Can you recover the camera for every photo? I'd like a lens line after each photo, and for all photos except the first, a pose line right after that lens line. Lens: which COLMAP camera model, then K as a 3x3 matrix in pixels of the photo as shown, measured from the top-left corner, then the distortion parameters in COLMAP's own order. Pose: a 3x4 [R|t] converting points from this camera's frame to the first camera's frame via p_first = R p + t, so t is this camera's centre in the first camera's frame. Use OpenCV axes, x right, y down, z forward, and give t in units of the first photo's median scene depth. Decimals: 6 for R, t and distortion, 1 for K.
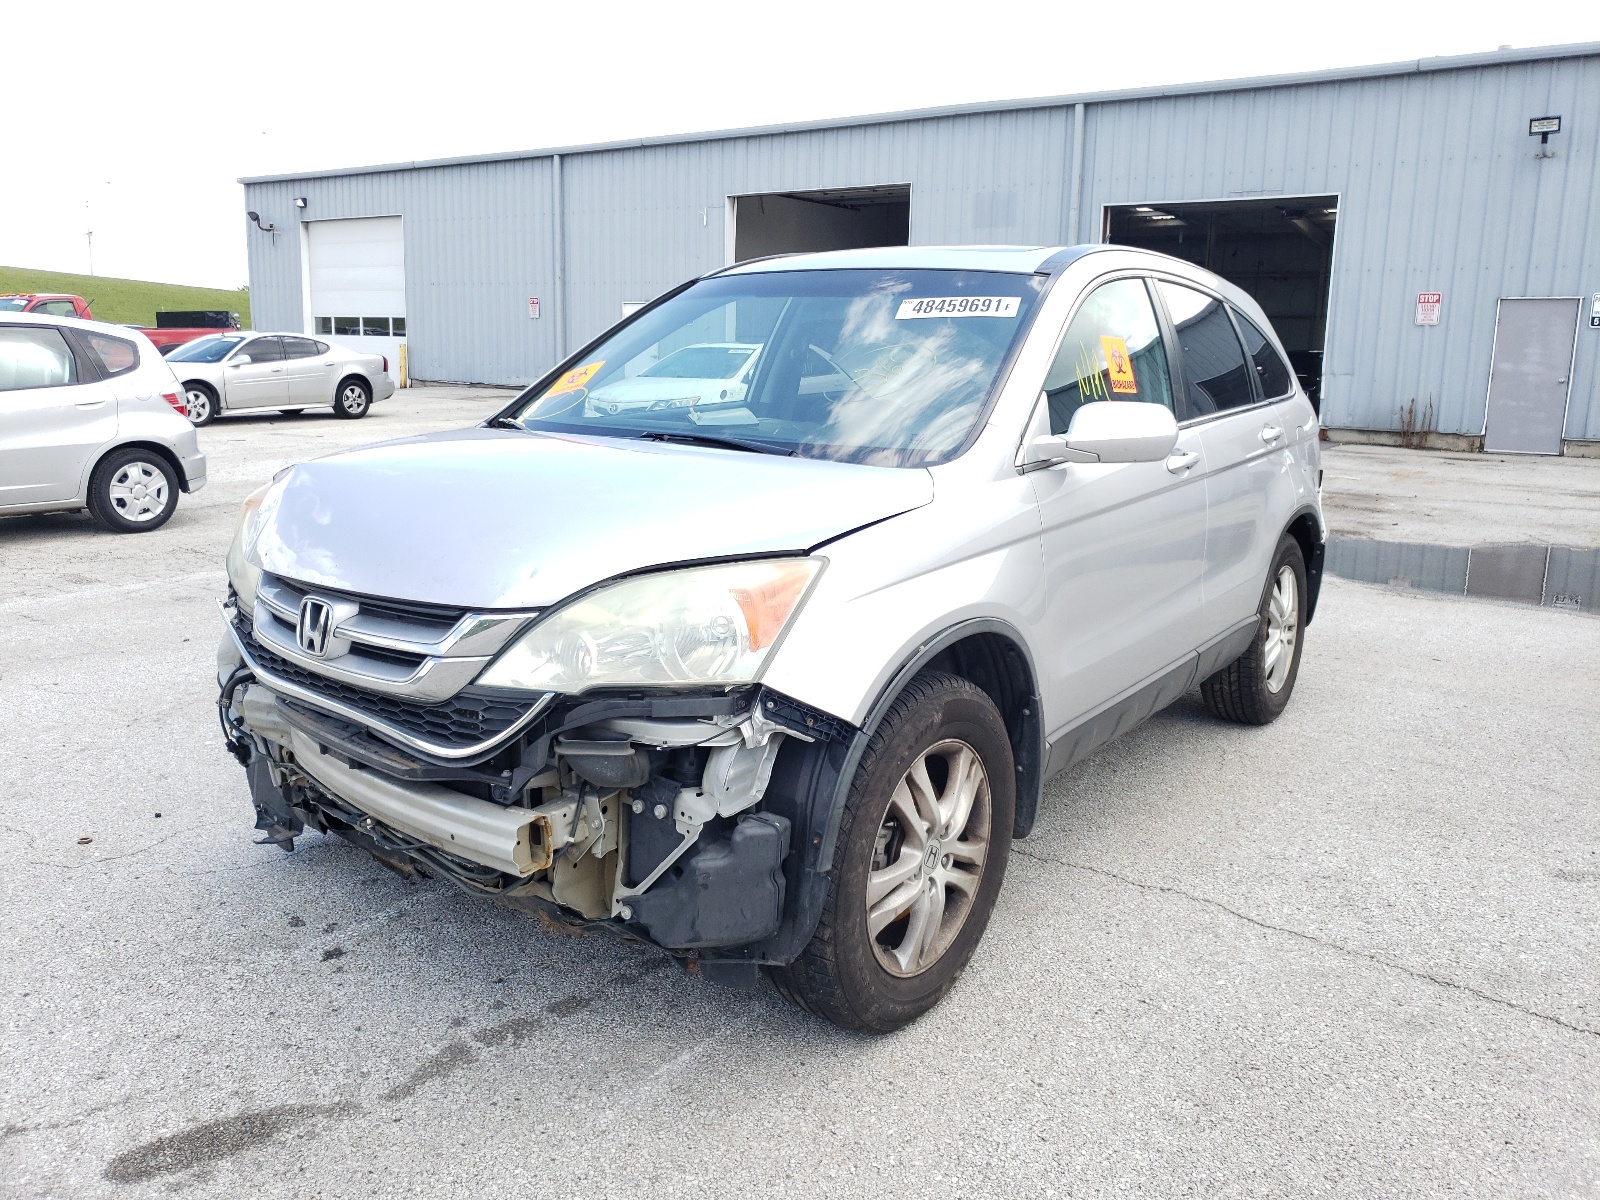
lens RADIAL K [[1246.2, 0, 800.0], [0, 1246.2, 600.0], [0, 0, 1]] dist [0.004179, -0.003078]
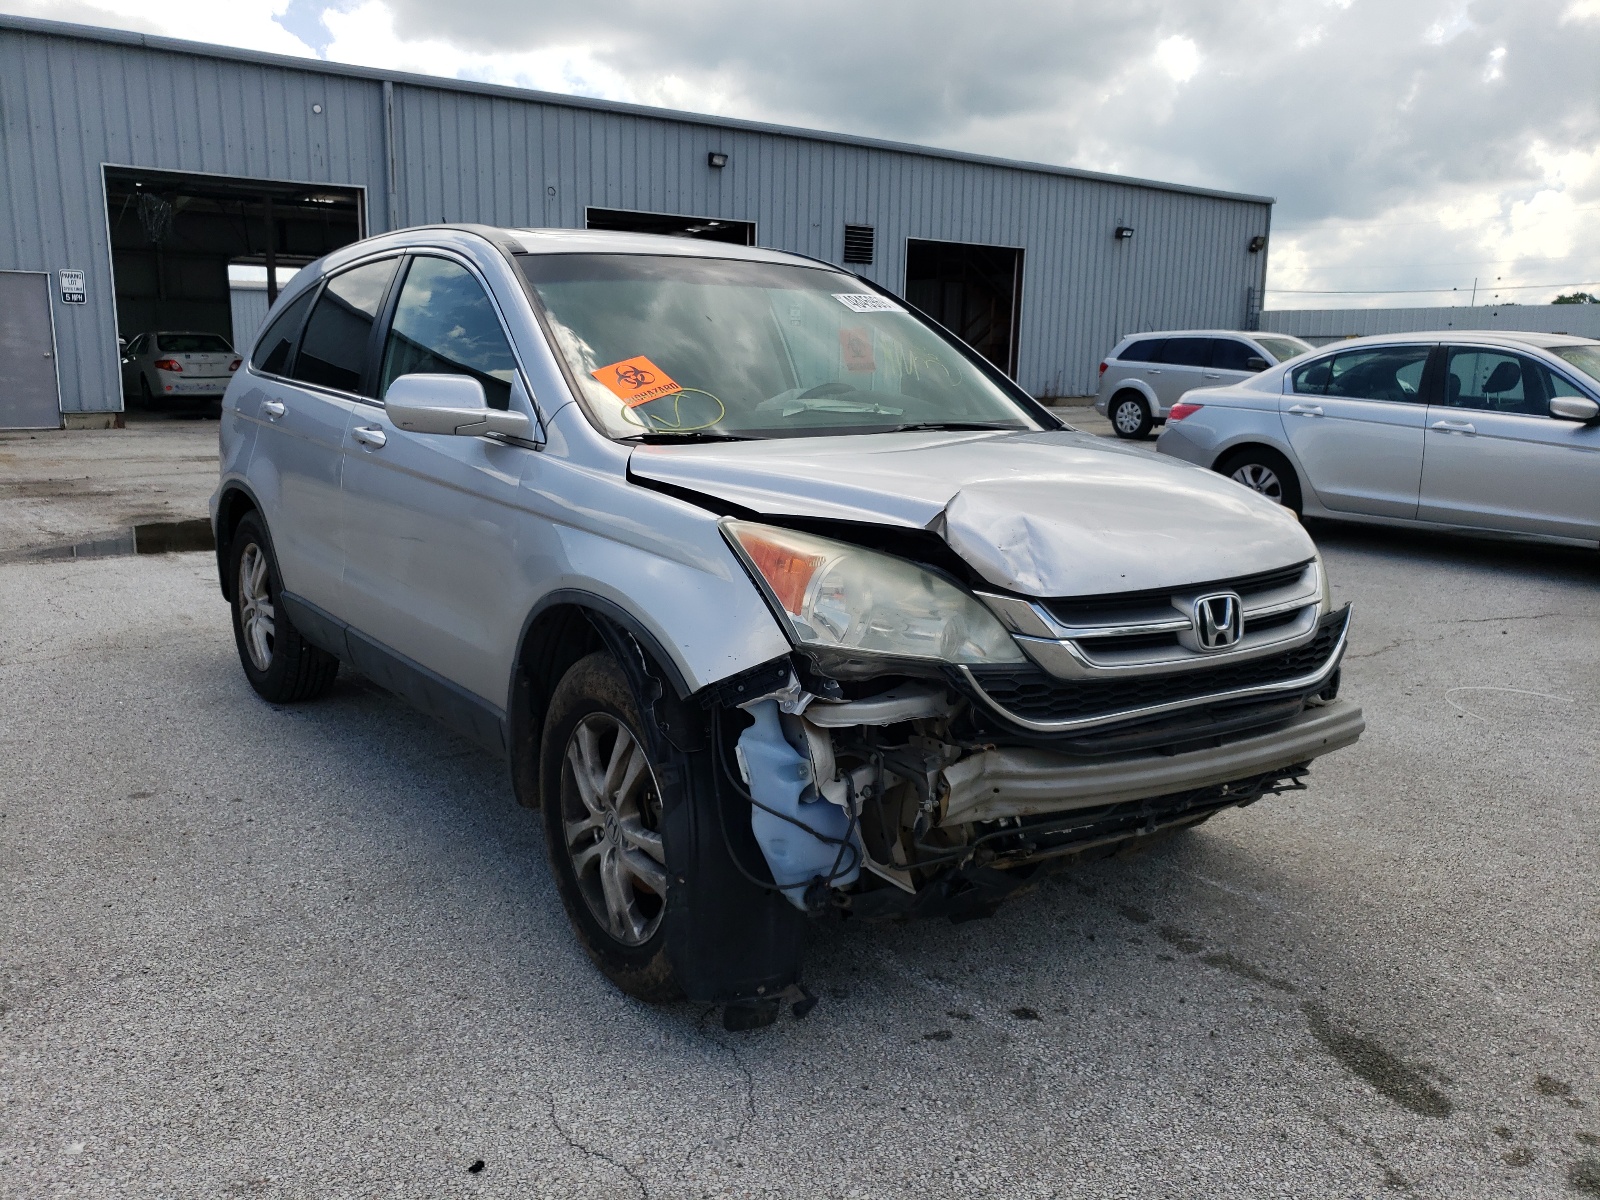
lens RADIAL K [[1242.0, 0, 780.6], [0, 1242.0, 609.9], [0, 0, 1]] dist [-0.005173, -0.002352]
pose [[0.306025, -0.210570, 0.928445, -1.342433], [0.181037, 0.970309, 0.160393, -0.201972], [-0.934652, 0.118998, 0.335059, 0.916301]]
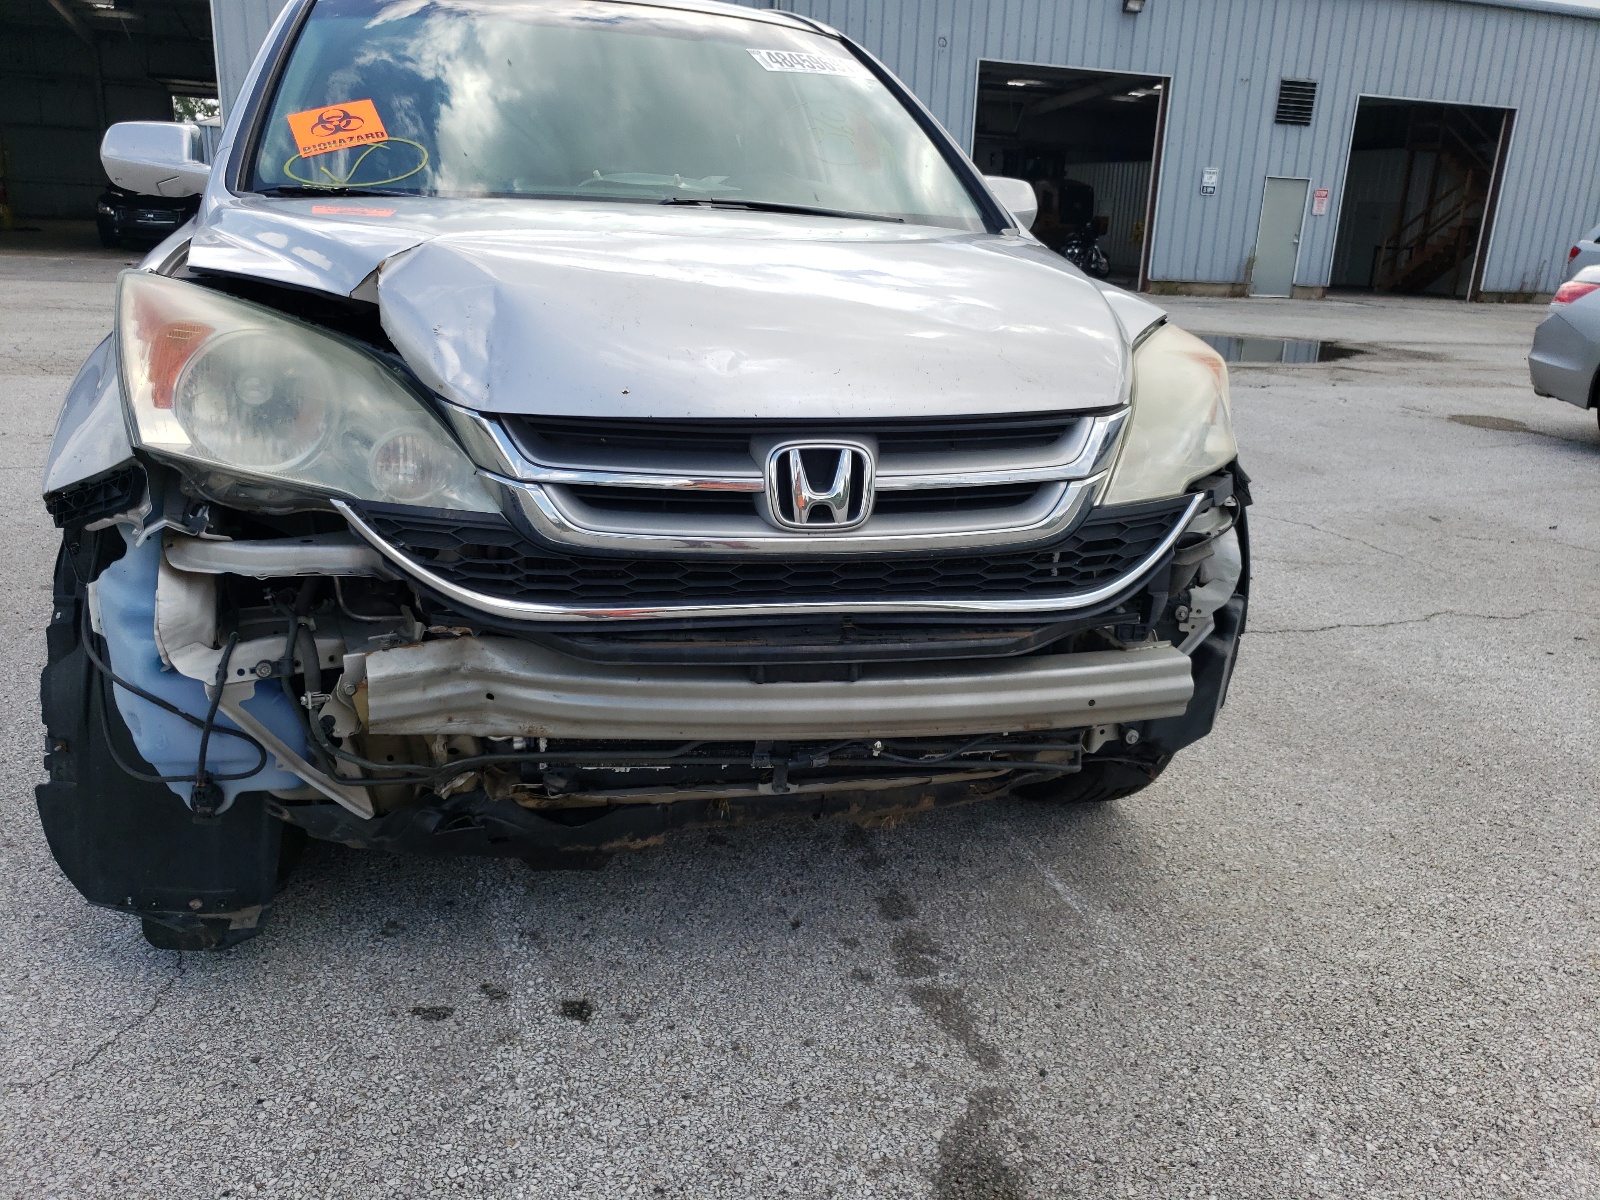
lens RADIAL K [[1246.2, 0, 800.0], [0, 1246.2, 600.0], [0, 0, 1]] dist [0.004179, -0.003078]
pose [[0.607512, -0.227980, 0.760890, -0.836904], [0.128587, 0.973517, 0.189022, -0.041235], [-0.783833, -0.016992, 0.620739, 0.554458]]
